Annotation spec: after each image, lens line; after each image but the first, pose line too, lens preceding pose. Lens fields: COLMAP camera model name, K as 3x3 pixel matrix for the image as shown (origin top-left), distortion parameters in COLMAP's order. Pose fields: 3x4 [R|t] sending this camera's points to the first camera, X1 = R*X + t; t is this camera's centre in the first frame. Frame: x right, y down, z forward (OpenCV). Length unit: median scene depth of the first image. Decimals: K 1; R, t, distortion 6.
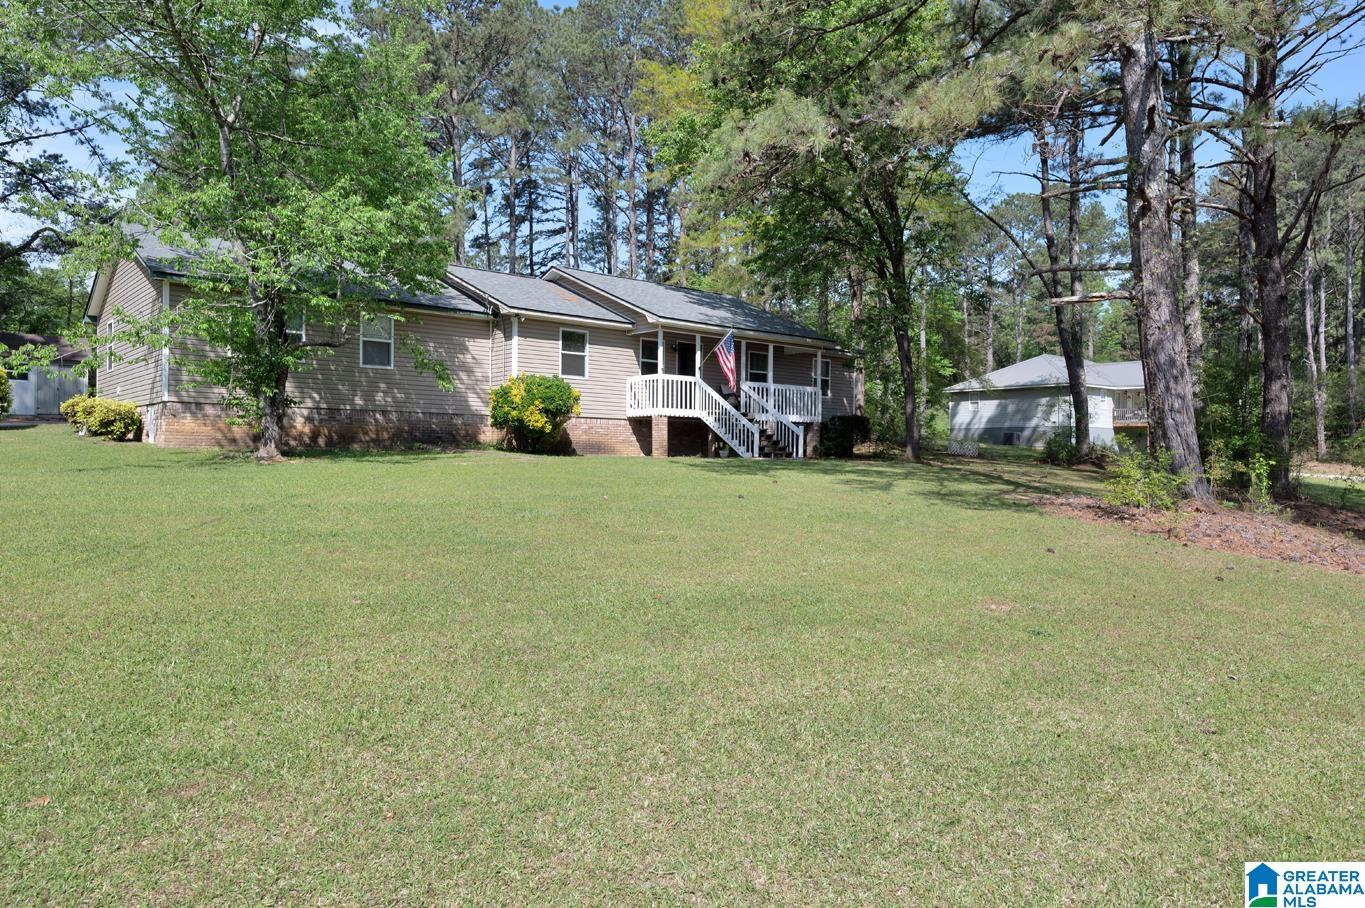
lens RADIAL K [[939.5, 0, 686.6], [0, 939.5, 449.6], [0, 0, 1]] dist [-0.009061, 0.001765]
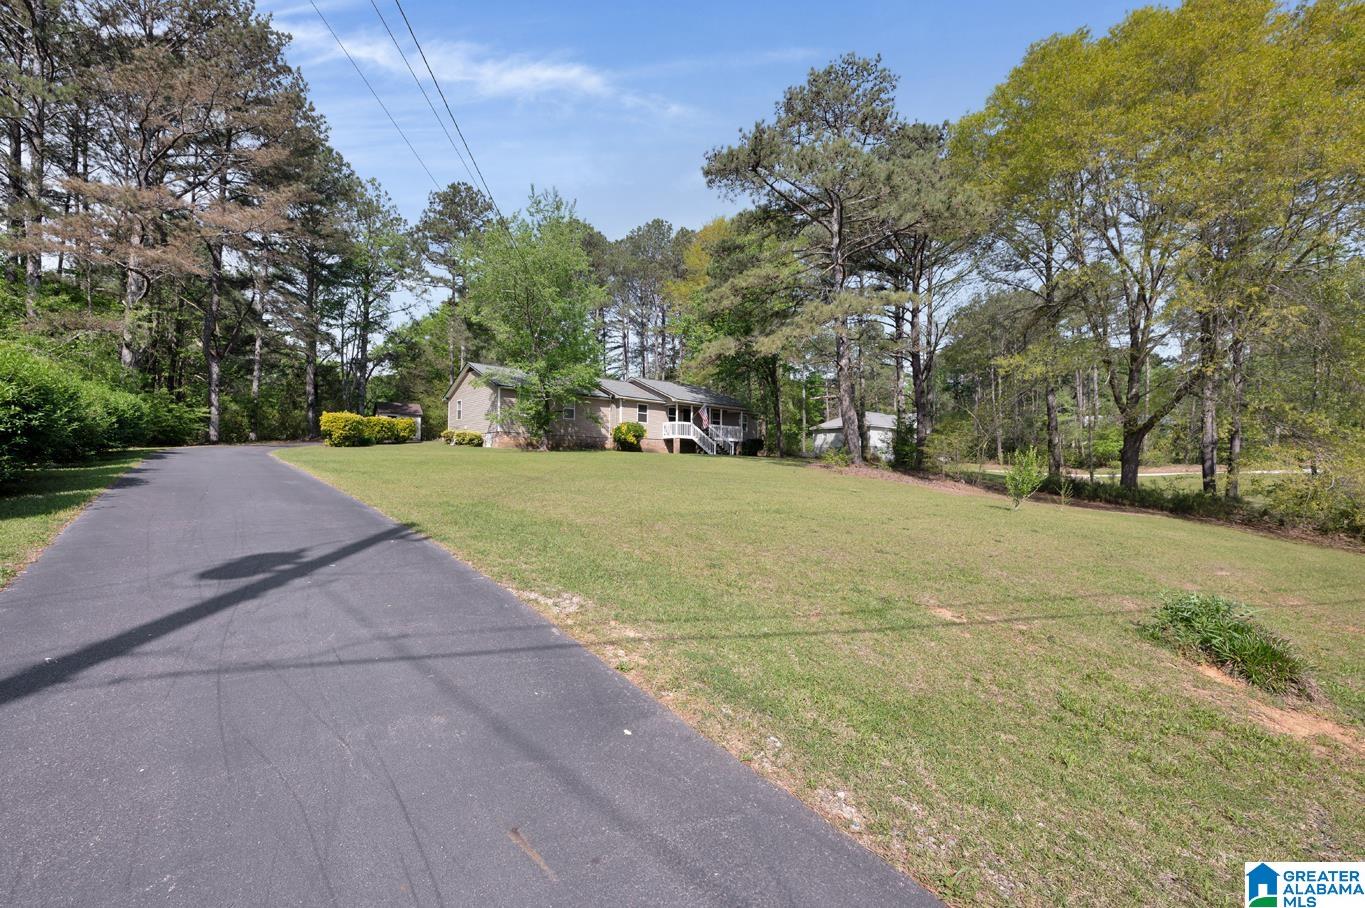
lens RADIAL K [[539.6, 0, 680.8], [0, 539.6, 462.6], [0, 0, 1]] dist [0.005161, 0.000176]
pose [[0.999996, 0.000959, 0.002470, -0.018978], [-0.000958, 0.999999, -0.000405, 0.027991], [-0.002470, 0.000403, 0.999997, -0.407466]]
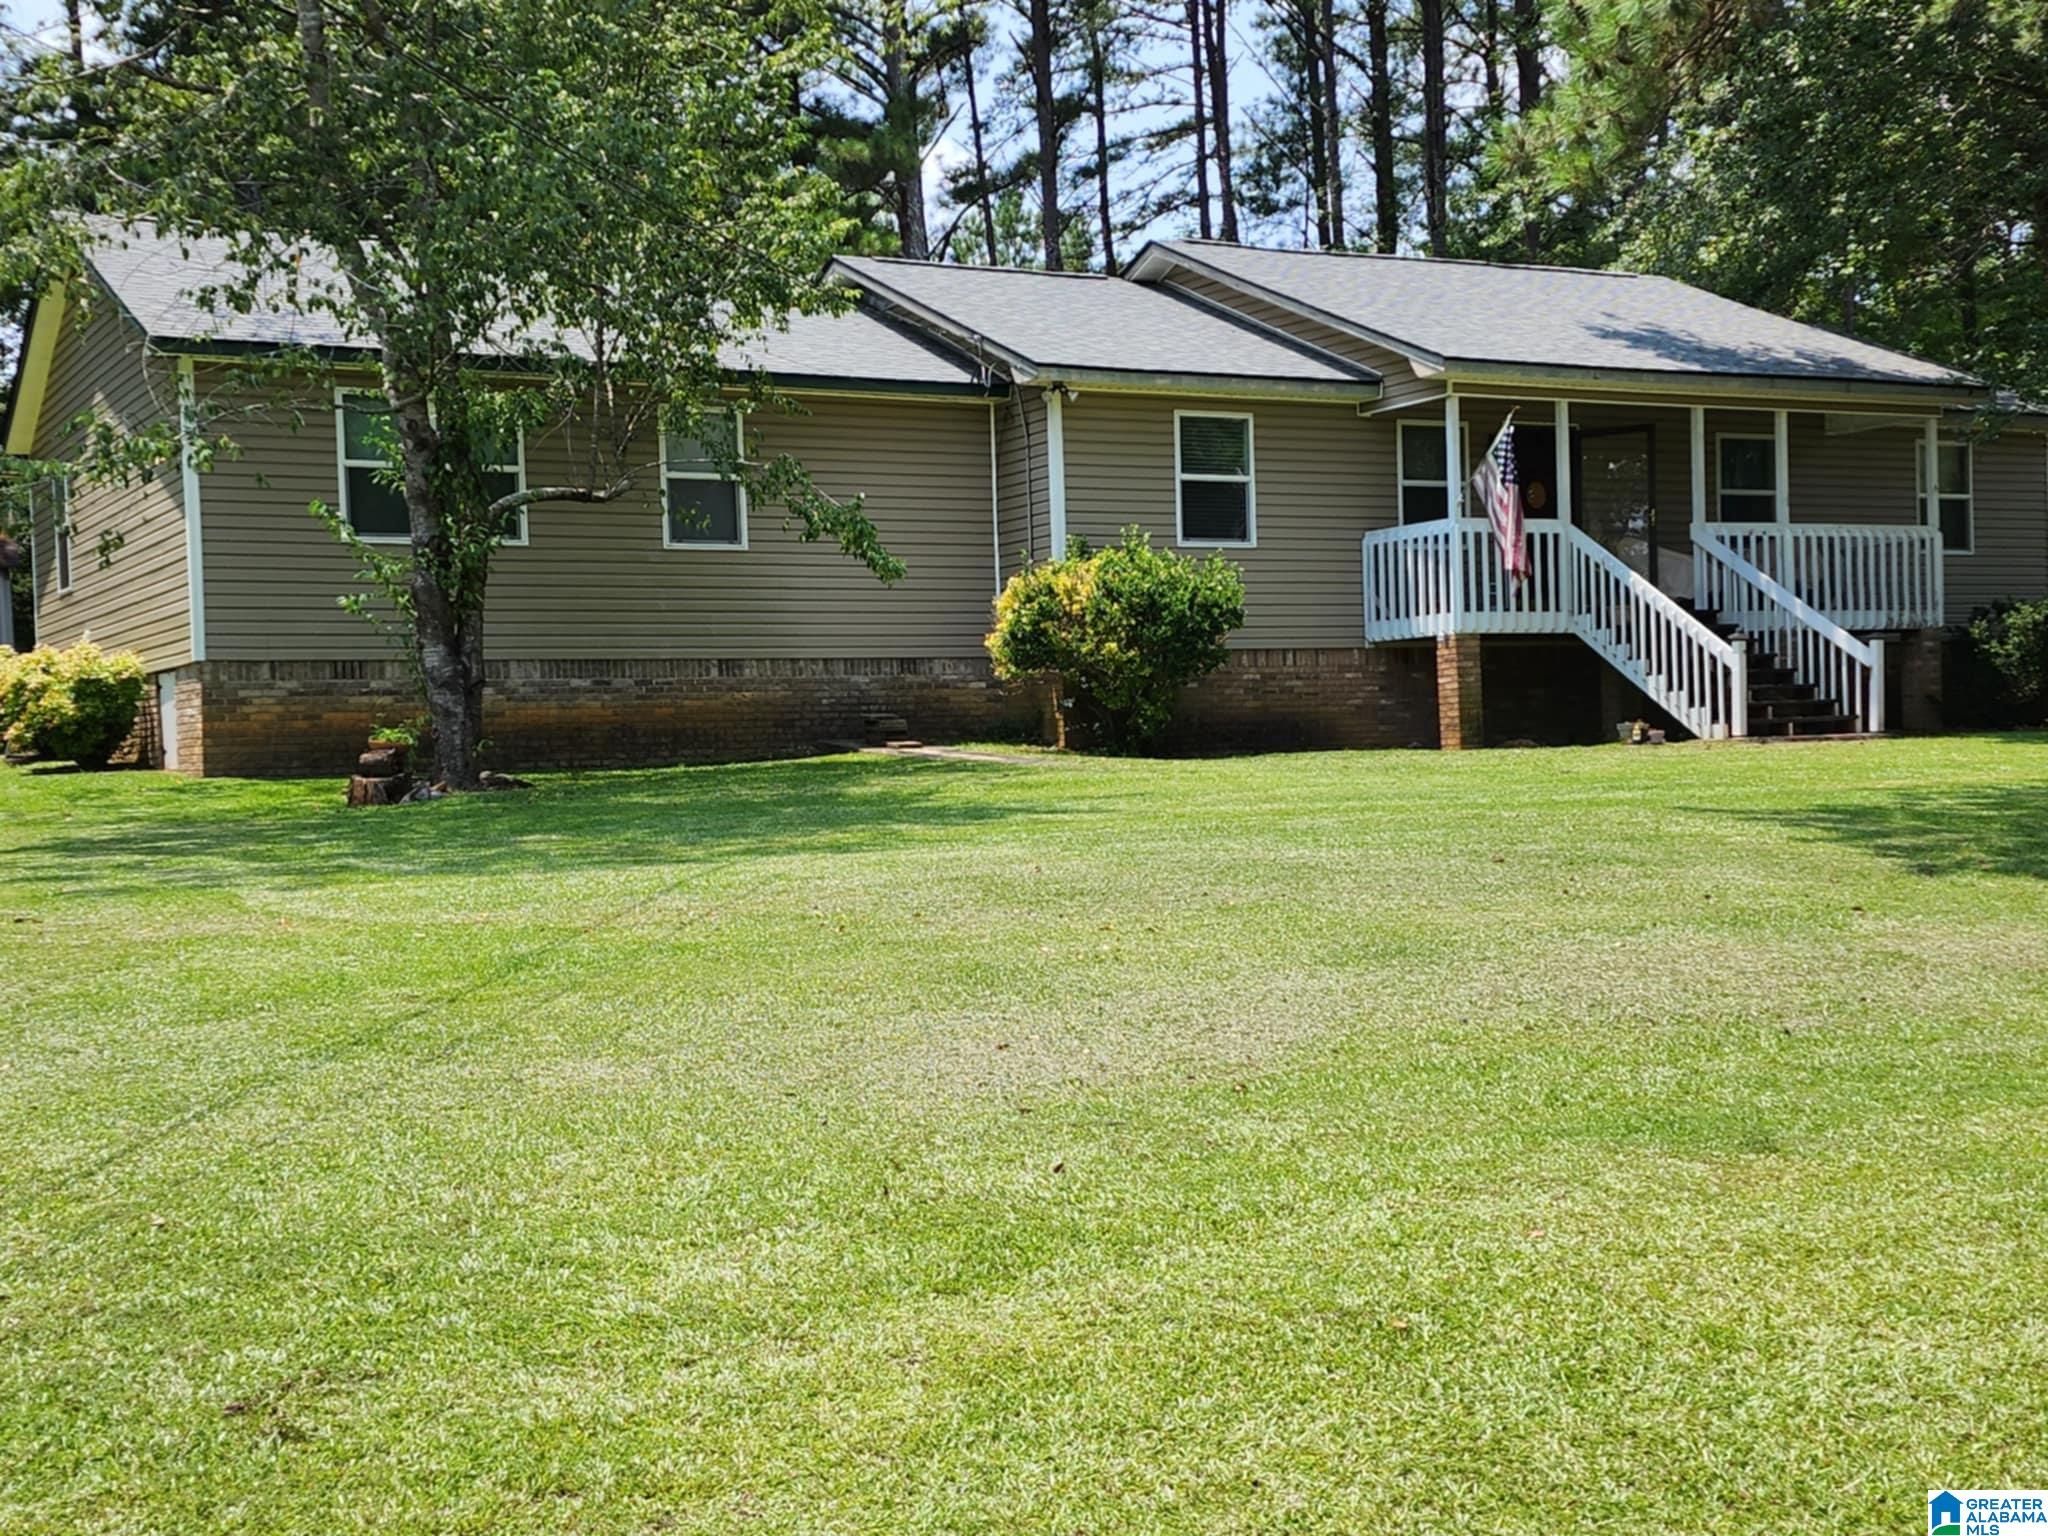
lens RADIAL K [[2646.2, 0, 1006.1], [0, 2646.2, 769.2], [0, 0, 1]] dist [0.082296, 0.000000]
pose [[0.976520, -0.042641, -0.211164, 0.013229], [0.045181, 0.998953, 0.007217, 0.000535], [0.210635, -0.016588, 0.977424, -0.031686]]
